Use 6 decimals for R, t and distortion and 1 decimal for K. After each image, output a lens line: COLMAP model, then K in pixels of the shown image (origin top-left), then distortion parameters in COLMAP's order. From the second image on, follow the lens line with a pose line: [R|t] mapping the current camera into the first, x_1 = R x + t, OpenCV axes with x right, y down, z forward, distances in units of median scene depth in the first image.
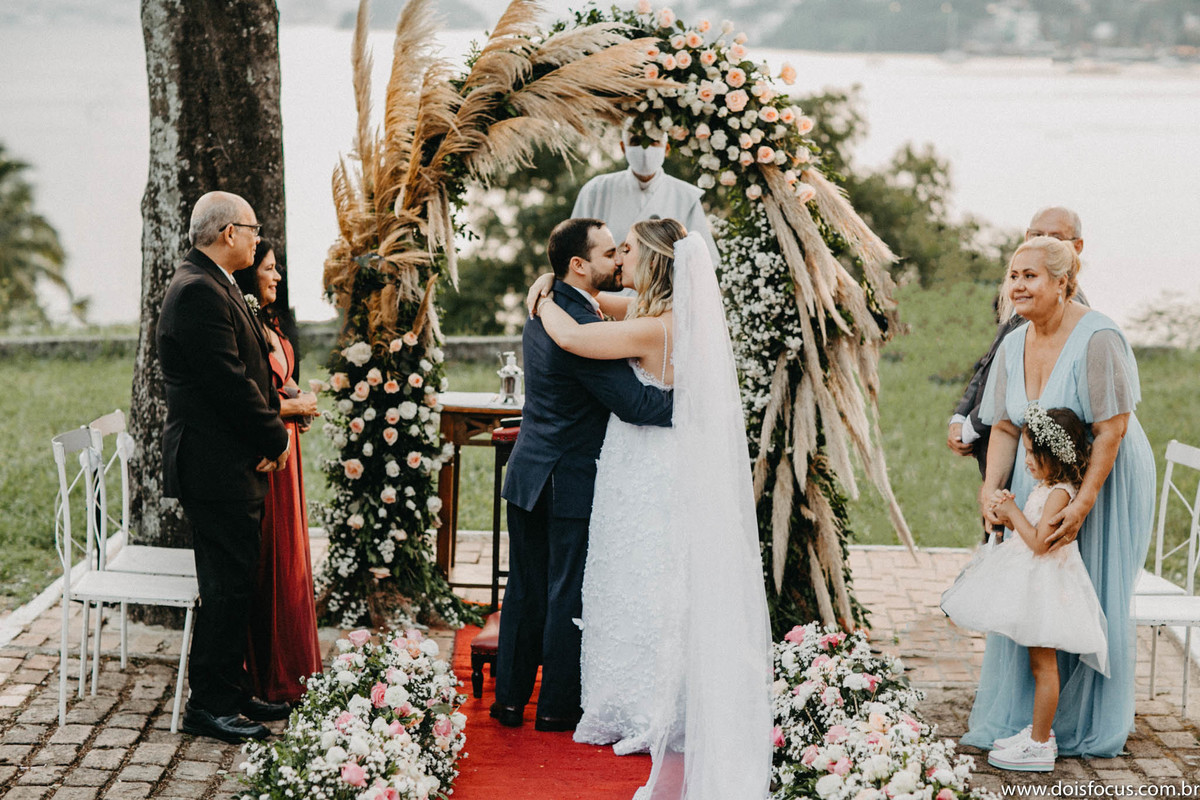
lens RADIAL K [[2863.8, 0, 503.4], [0, 2863.8, 388.0], [0, 0, 1]] dist [-0.019512, 0.000000]
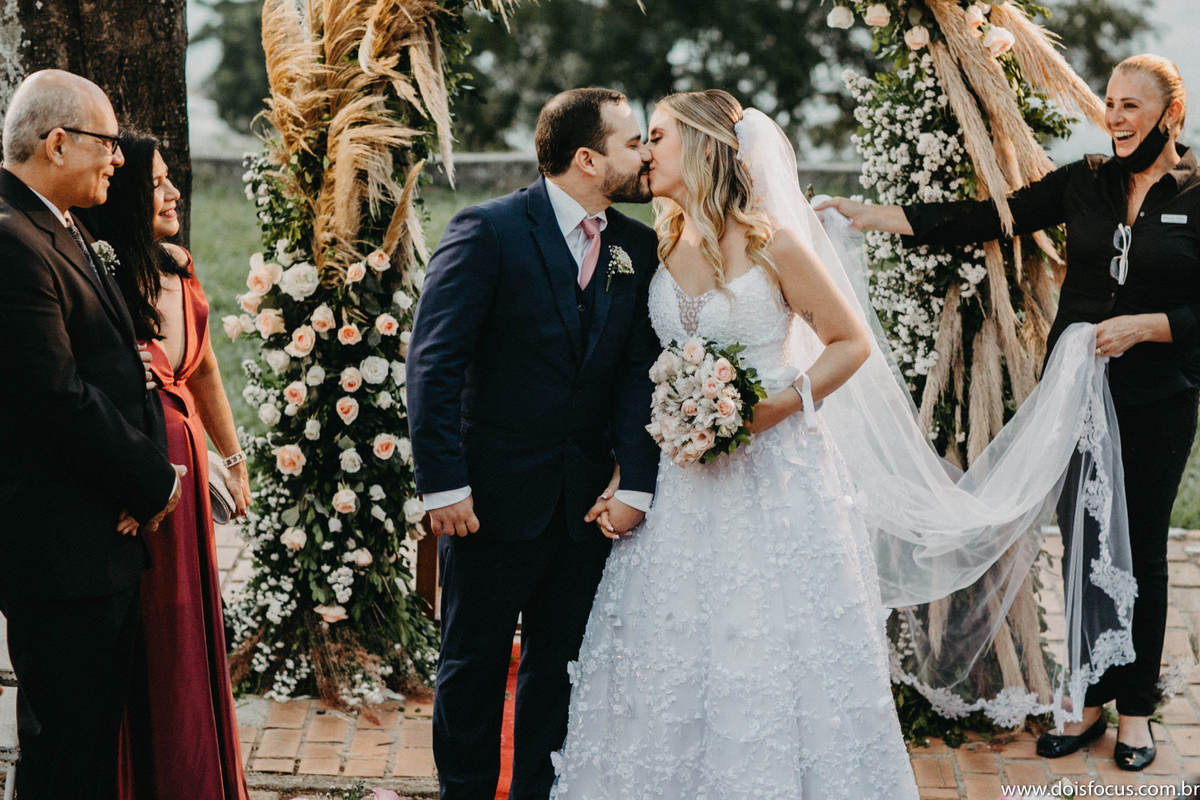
lens RADIAL K [[2863.8, 0, 558.4], [0, 2863.8, 329.1], [0, 0, 1]] dist [-0.019512, 0.000000]
pose [[0.999684, 0.007750, 0.023924, -0.007408], [-0.009620, 0.996825, 0.079040, -0.053053], [-0.023235, -0.079245, 0.996584, 0.356566]]
